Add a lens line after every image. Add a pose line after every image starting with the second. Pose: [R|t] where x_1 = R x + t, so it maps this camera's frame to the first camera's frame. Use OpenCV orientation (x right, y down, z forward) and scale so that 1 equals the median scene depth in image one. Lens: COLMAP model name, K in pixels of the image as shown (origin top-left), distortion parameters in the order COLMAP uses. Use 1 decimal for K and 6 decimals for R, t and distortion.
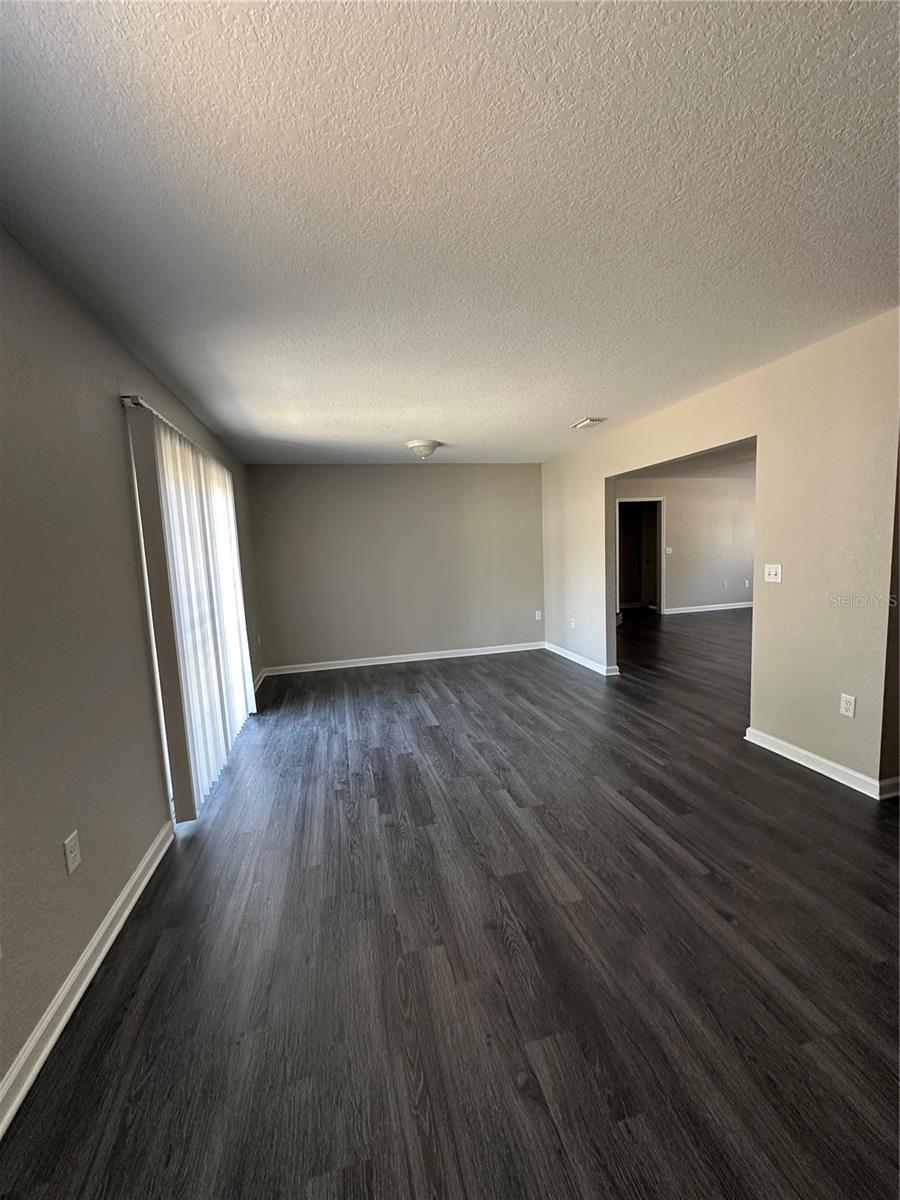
lens RADIAL K [[476.8, 0, 450.0], [0, 476.8, 600.0], [0, 0, 1]] dist [-0.002711, -0.000255]
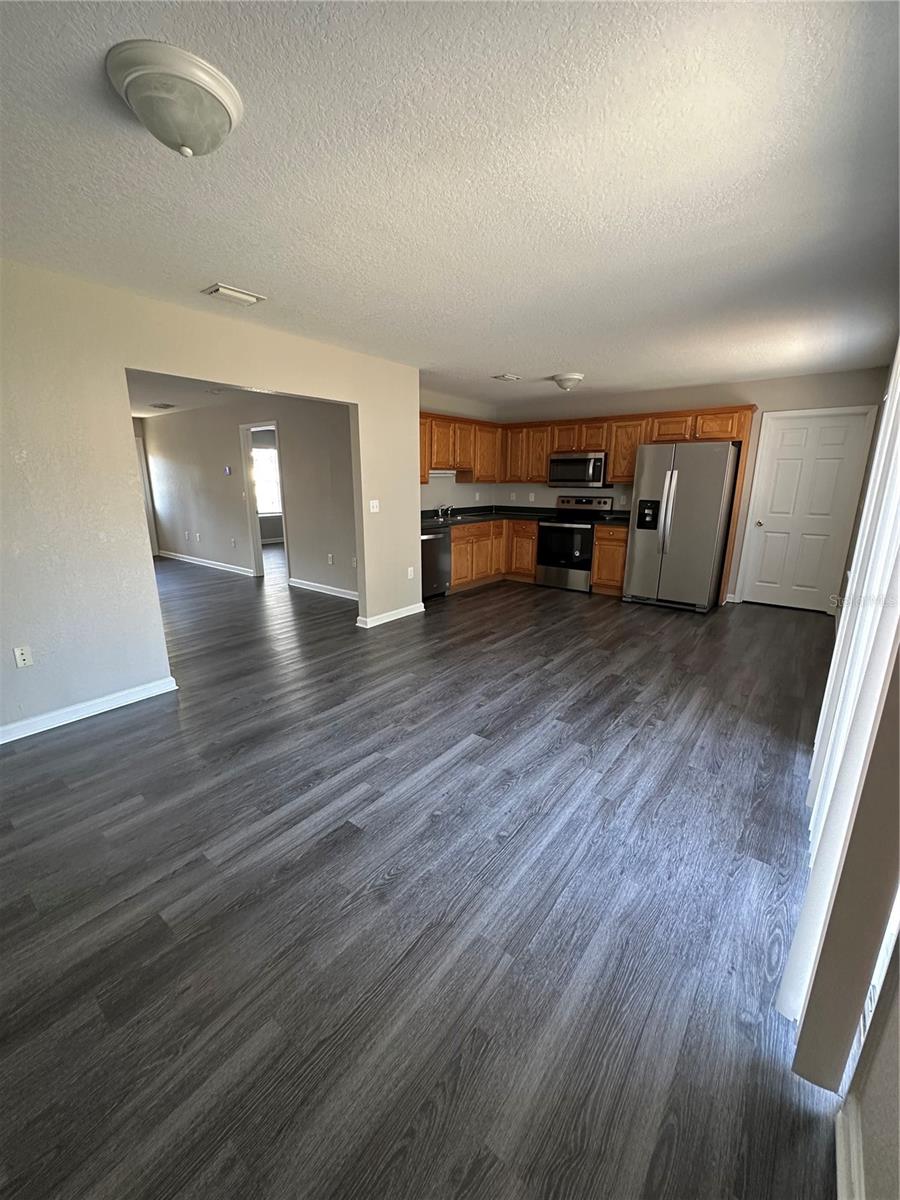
lens RADIAL K [[476.8, 0, 450.0], [0, 476.8, 600.0], [0, 0, 1]] dist [-0.002711, -0.000255]
pose [[-0.621072, -0.147990, 0.769655, -0.637857], [0.112889, 0.954880, 0.274702, -0.154551], [-0.775581, 0.257495, -0.576342, 1.711508]]
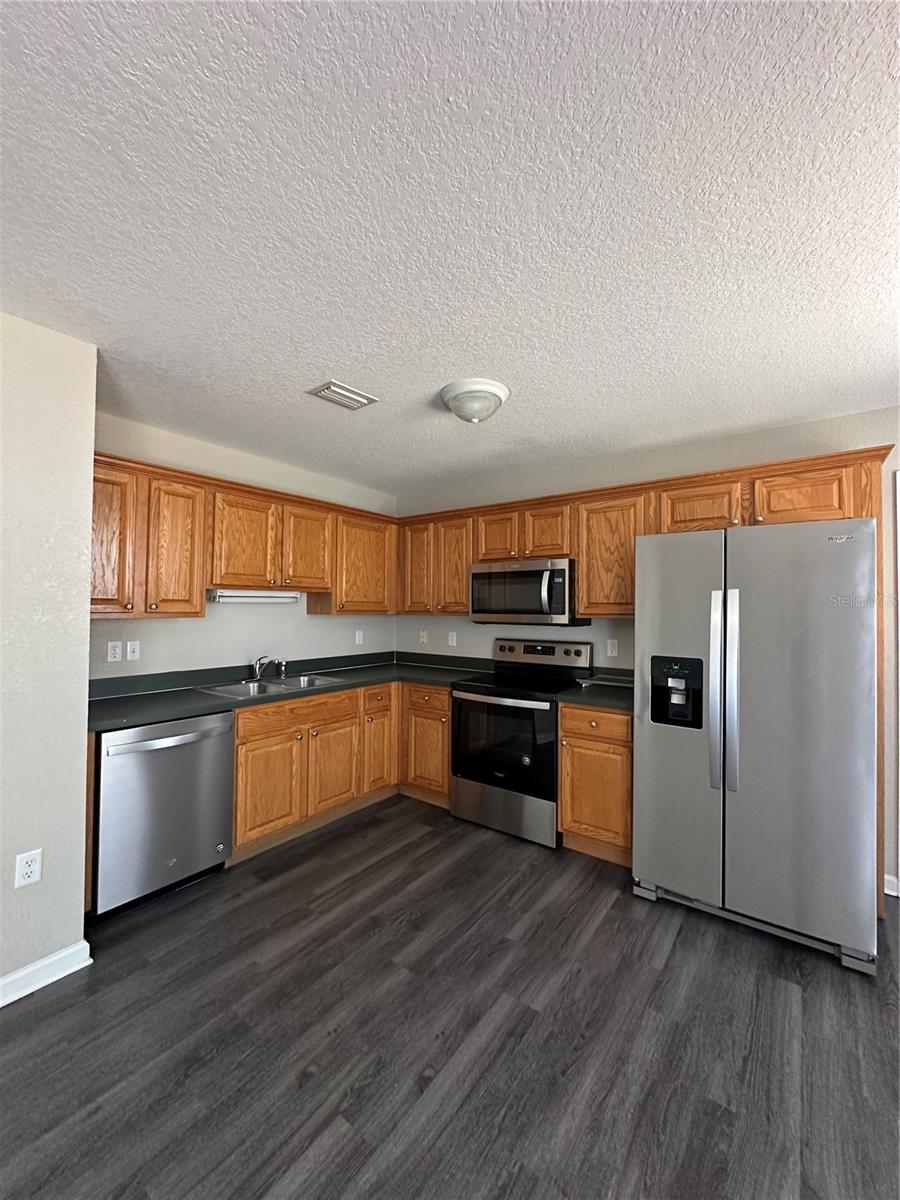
lens RADIAL K [[476.8, 0, 450.0], [0, 476.8, 600.0], [0, 0, 1]] dist [-0.002711, -0.000255]
pose [[-0.641028, 0.056640, 0.765425, -0.057079], [0.106757, 0.994159, 0.015841, -0.081825], [-0.760057, 0.091869, -0.643331, 0.806145]]
